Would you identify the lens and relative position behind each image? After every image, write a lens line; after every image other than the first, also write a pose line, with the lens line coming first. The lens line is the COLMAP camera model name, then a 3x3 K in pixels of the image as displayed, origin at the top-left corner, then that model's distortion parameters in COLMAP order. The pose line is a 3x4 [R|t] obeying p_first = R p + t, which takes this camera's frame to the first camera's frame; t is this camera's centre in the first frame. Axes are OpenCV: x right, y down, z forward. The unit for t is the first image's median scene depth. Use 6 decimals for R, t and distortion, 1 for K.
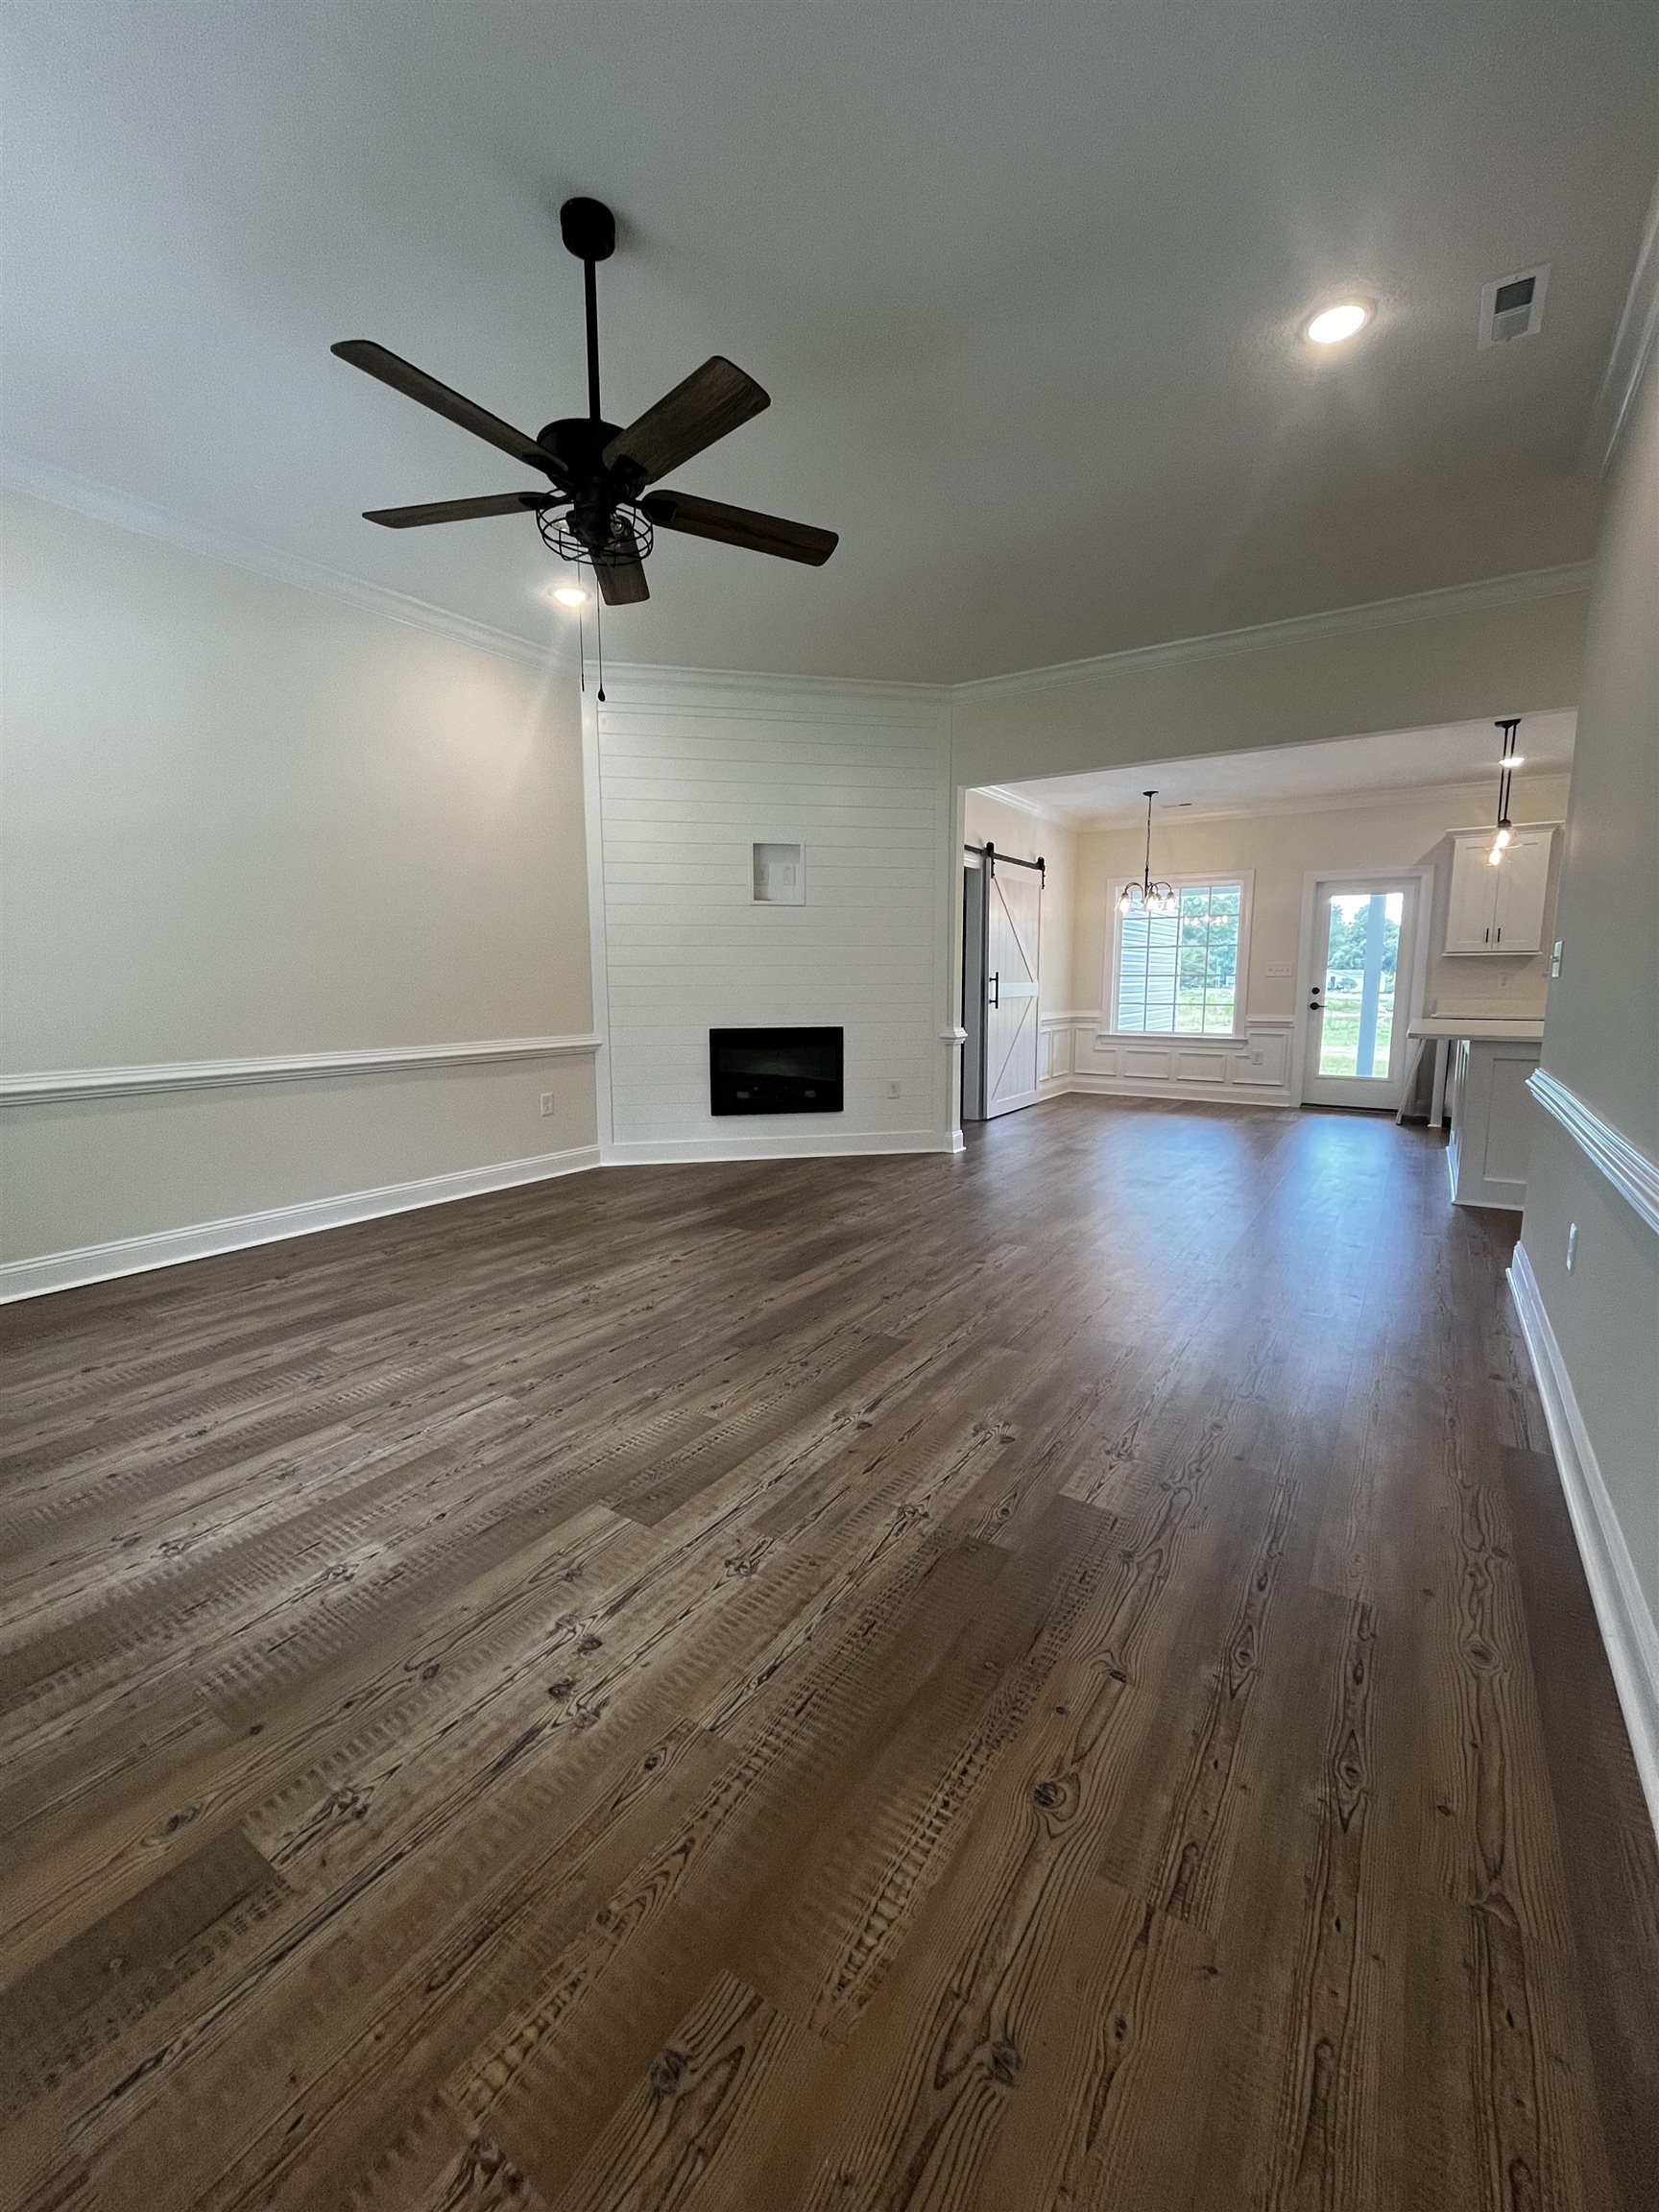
lens RADIAL K [[893.3, 0, 833.0], [0, 893.3, 1102.7], [0, 0, 1]] dist [-0.001098, -0.000395]
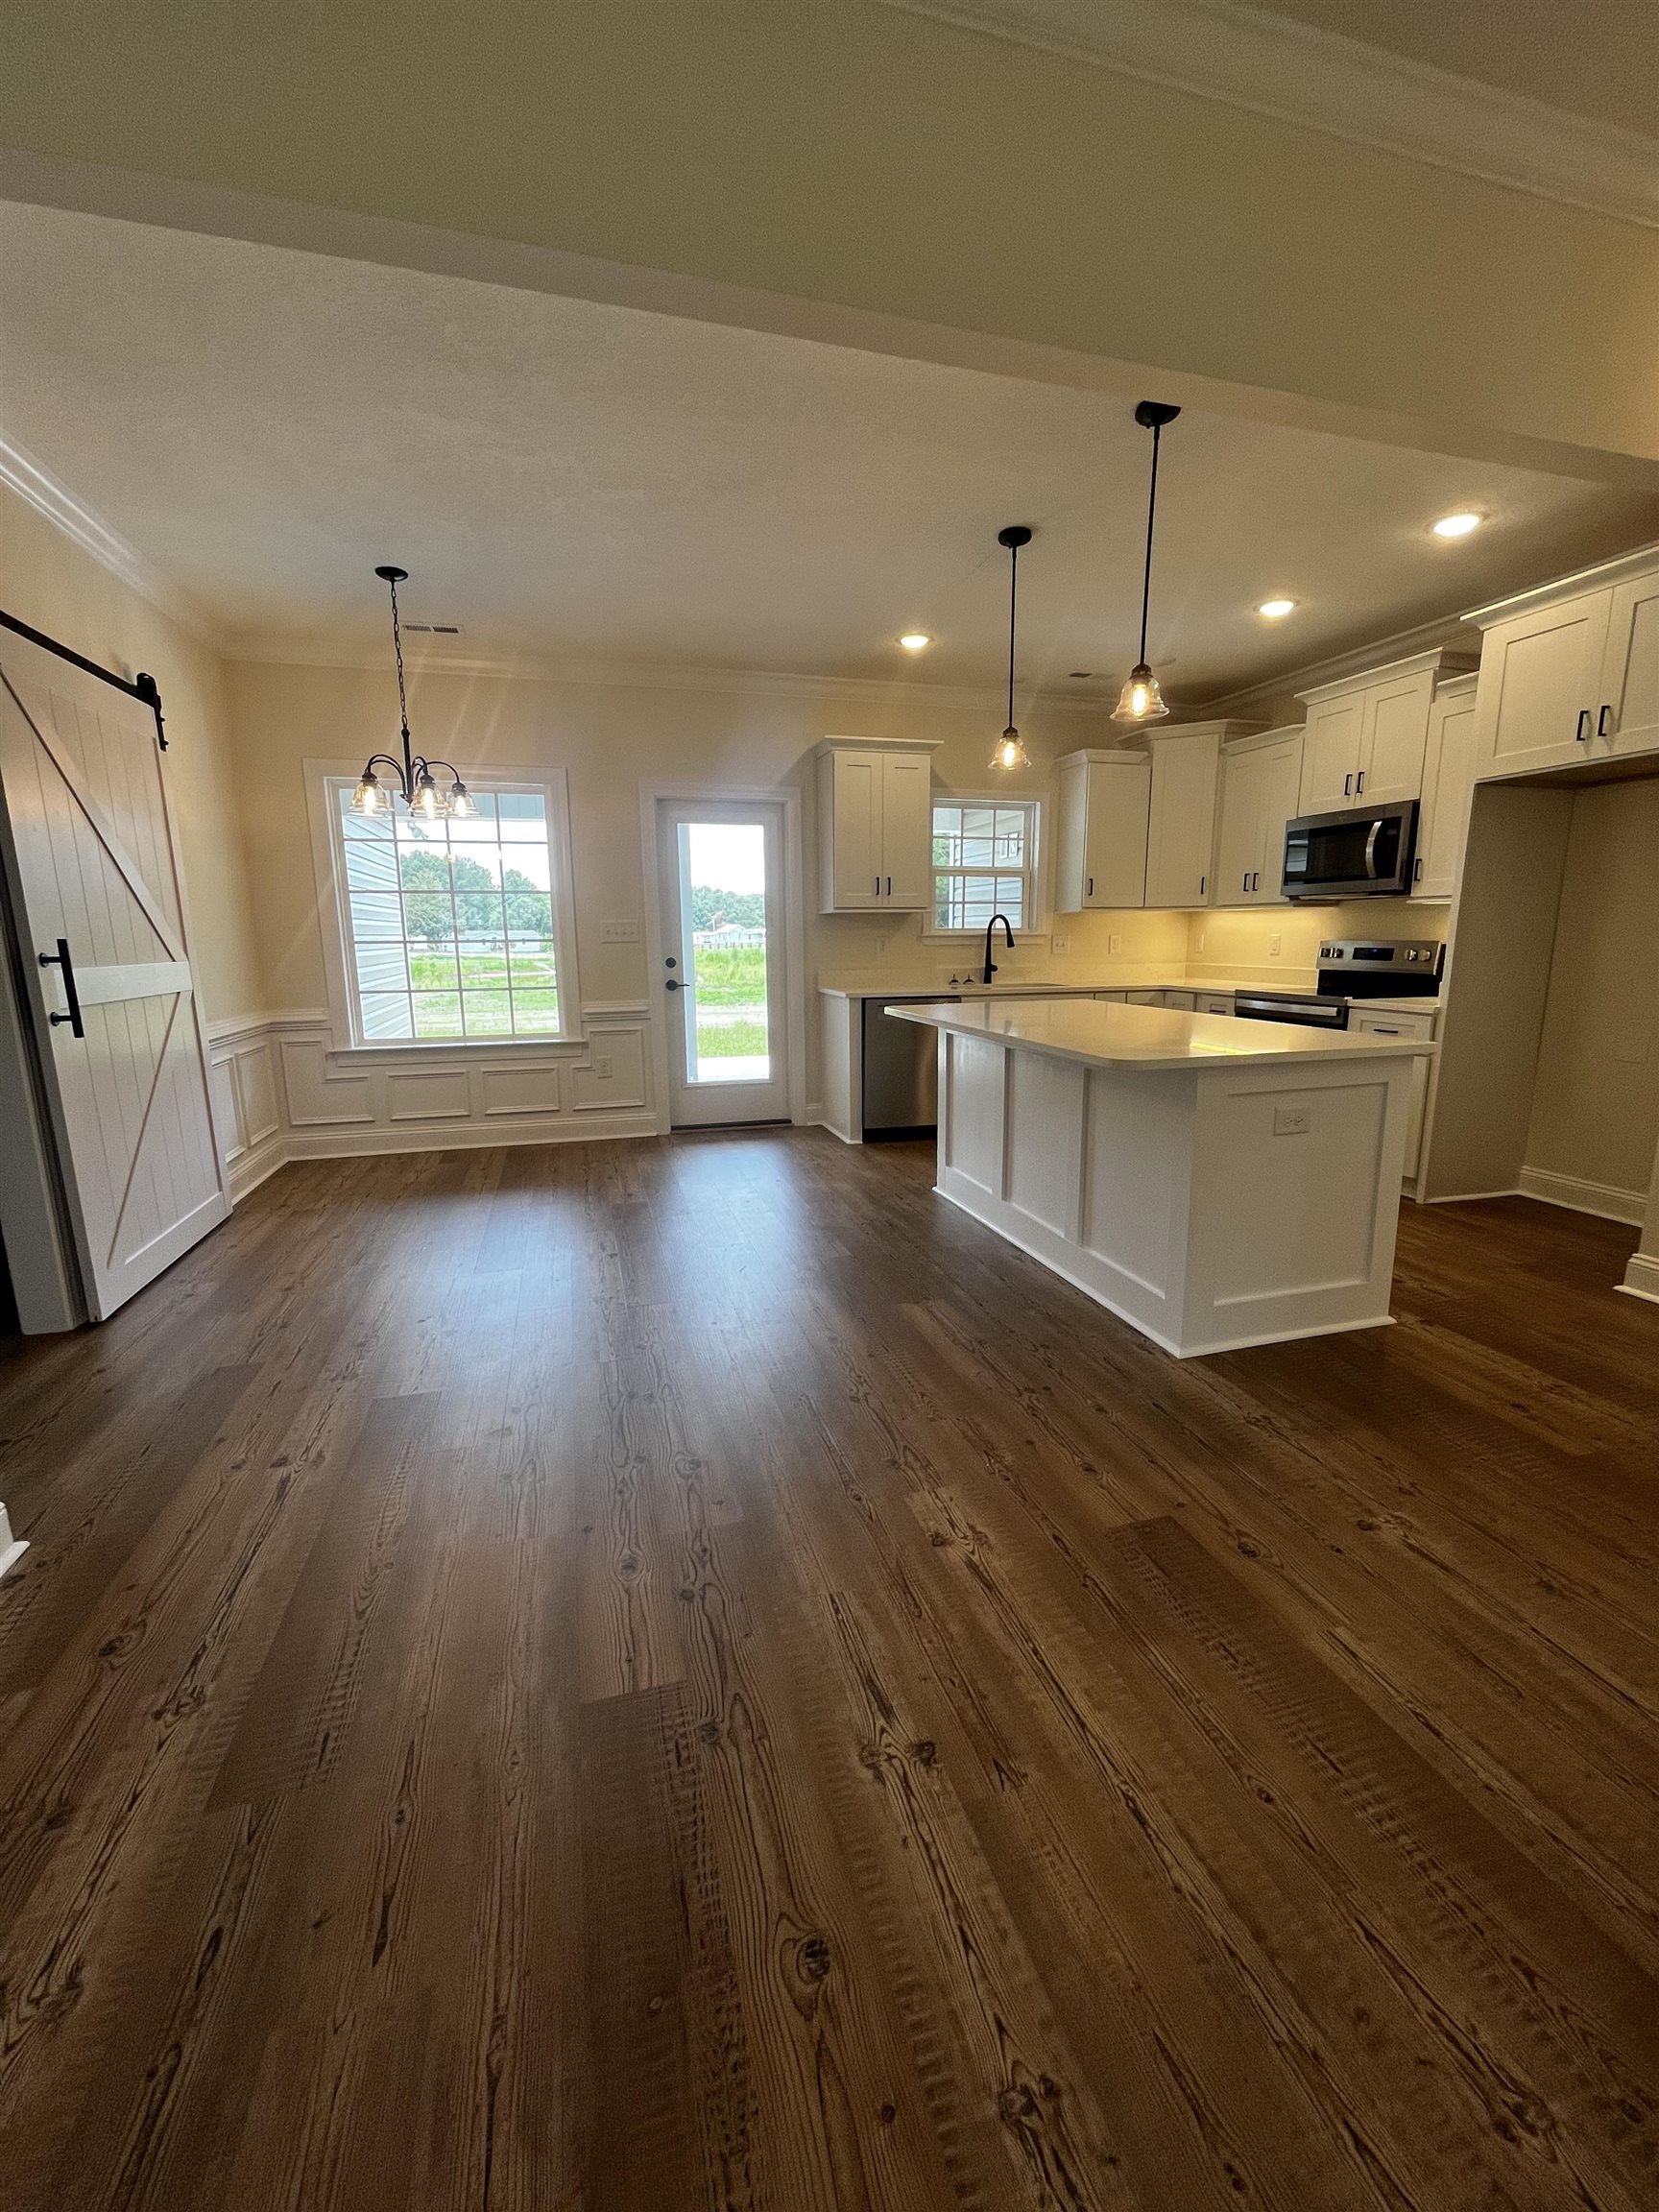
lens RADIAL K [[893.3, 0, 824.3], [0, 893.3, 1102.7], [0, 0, 1]] dist [-0.001098, -0.000395]
pose [[0.649311, -0.142766, 0.747002, 0.091720], [0.113152, 0.989425, 0.090743, -0.068041], [-0.752058, 0.025604, 0.658599, 0.464555]]
